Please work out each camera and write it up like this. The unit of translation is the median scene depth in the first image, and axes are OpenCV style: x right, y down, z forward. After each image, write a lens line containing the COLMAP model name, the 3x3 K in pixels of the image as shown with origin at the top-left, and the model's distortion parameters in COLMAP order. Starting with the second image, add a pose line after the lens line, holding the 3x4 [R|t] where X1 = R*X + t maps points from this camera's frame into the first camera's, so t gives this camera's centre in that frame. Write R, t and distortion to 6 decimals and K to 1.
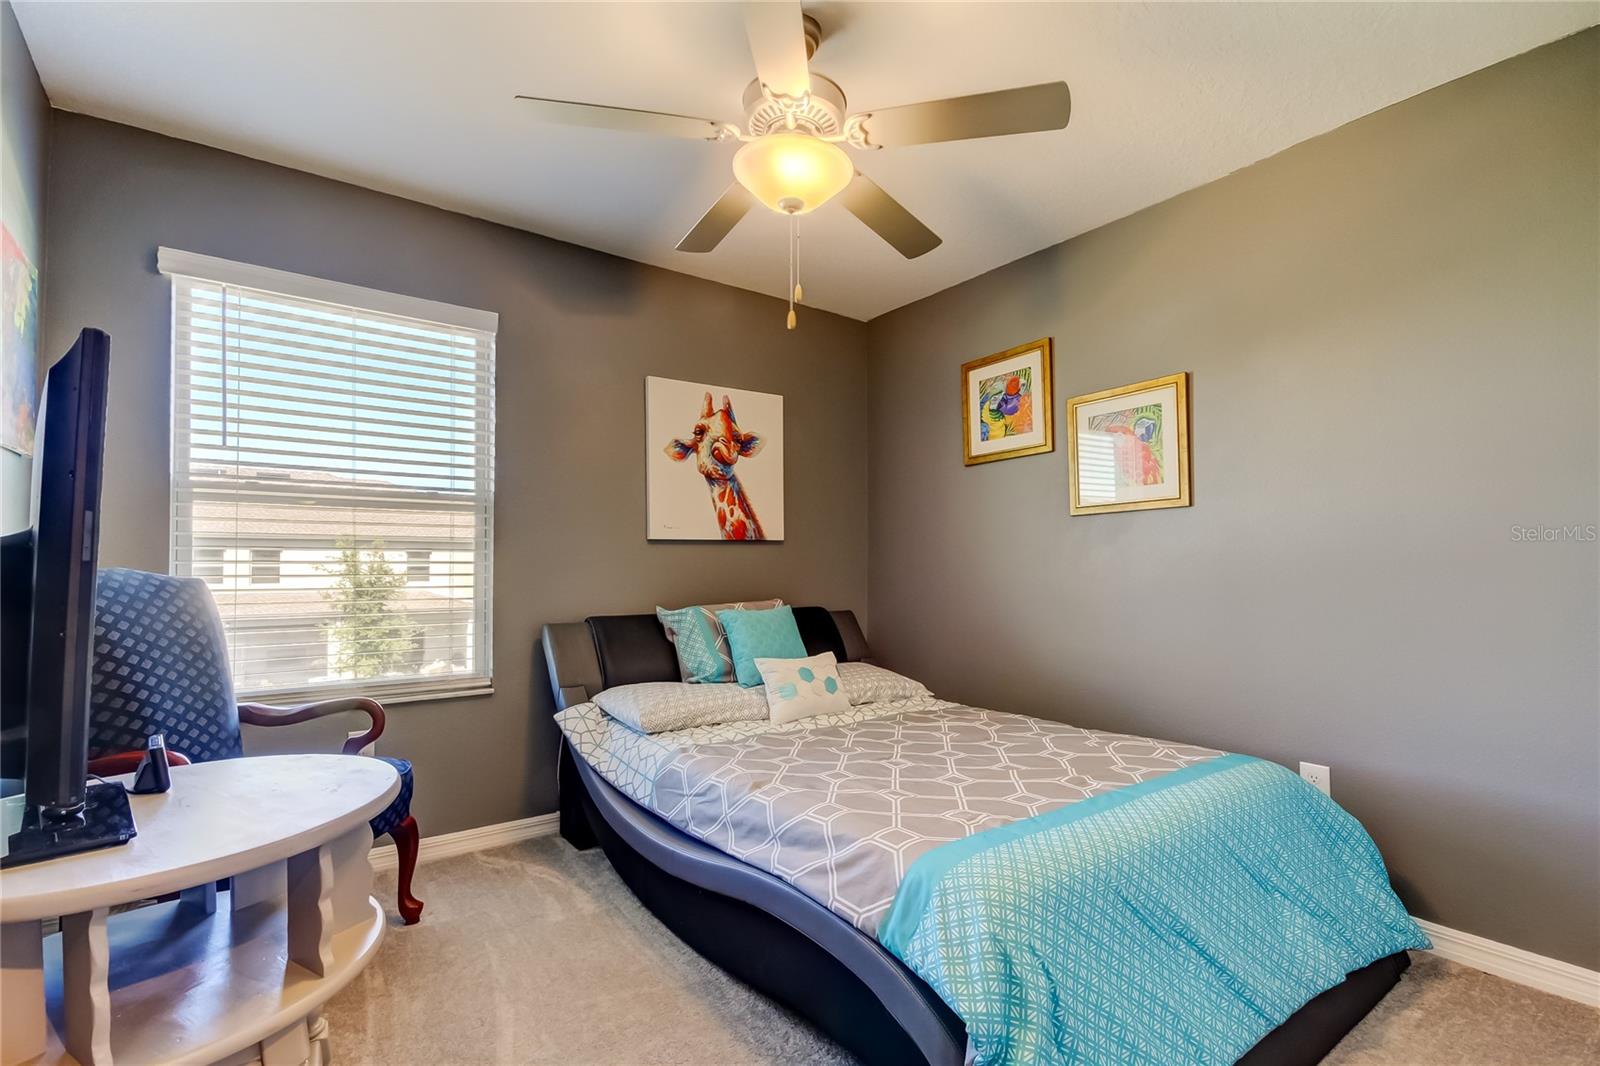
lens RADIAL K [[751.2, 0, 807.0], [0, 751.2, 535.0], [0, 0, 1]] dist [0.027522, -0.010835]
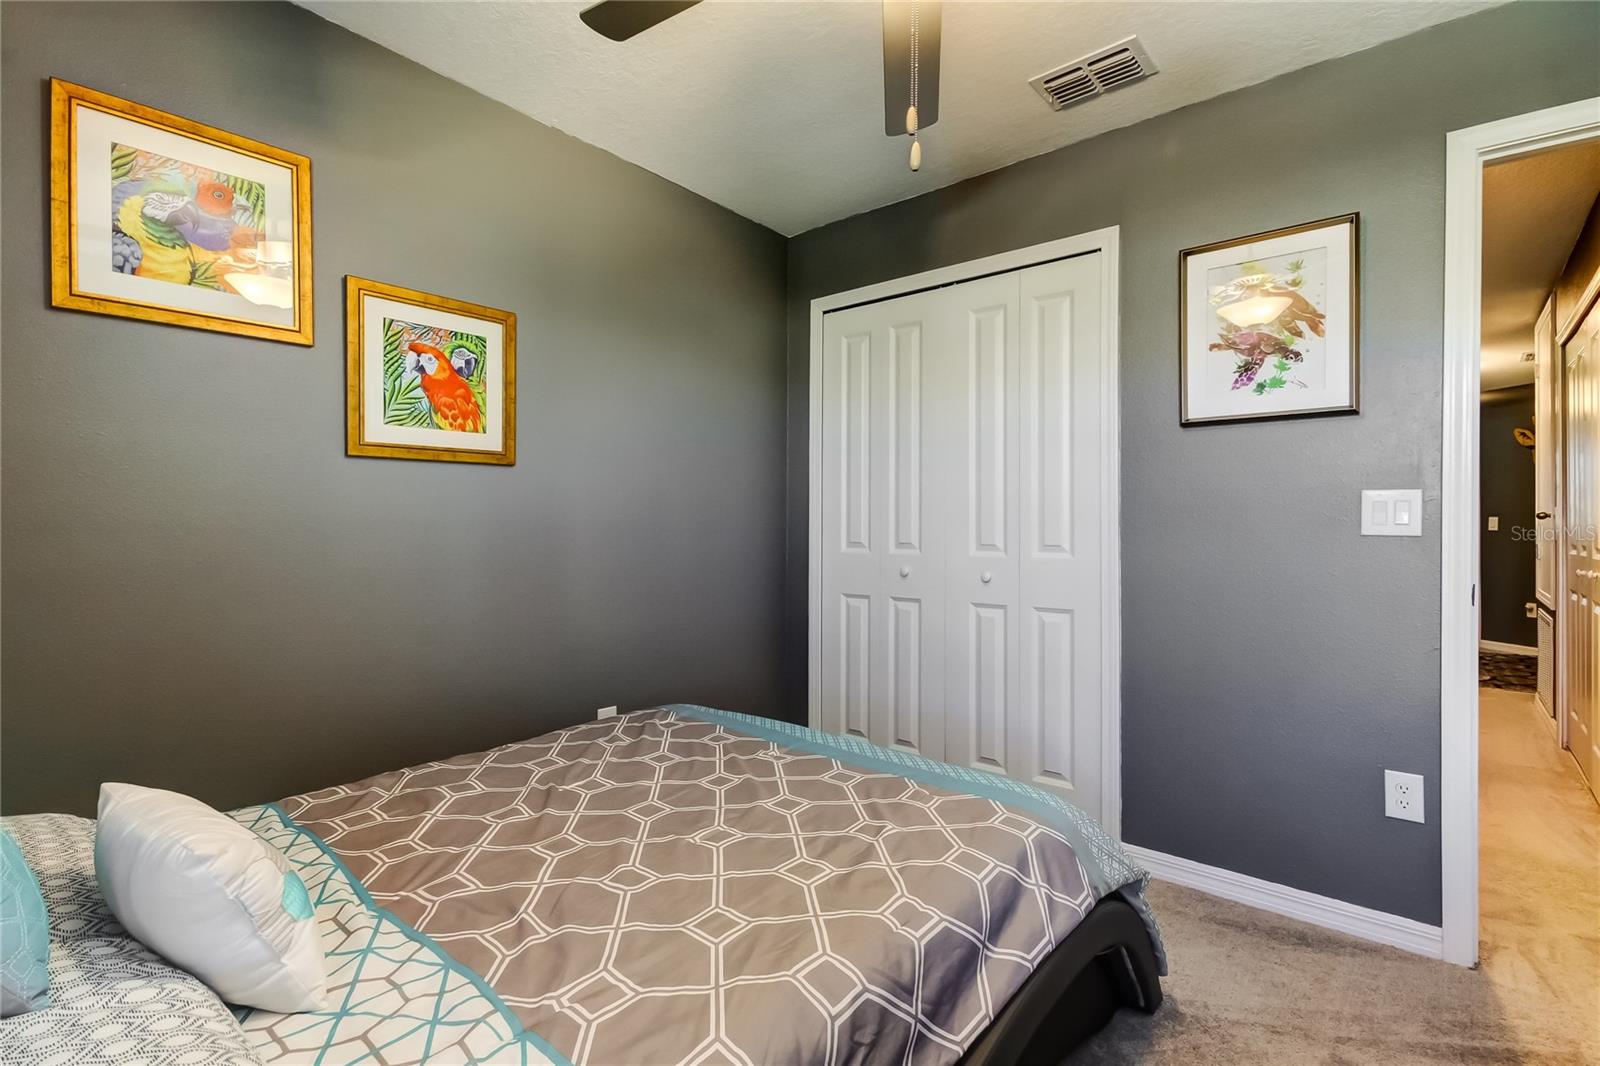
lens RADIAL K [[751.2, 0, 808.4], [0, 751.2, 525.4], [0, 0, 1]] dist [0.027522, -0.010835]
pose [[-0.232309, 0.007585, 0.972612, -0.412877], [-0.042814, 0.998921, -0.018017, 0.031190], [-0.971699, -0.045827, -0.231734, 0.828075]]
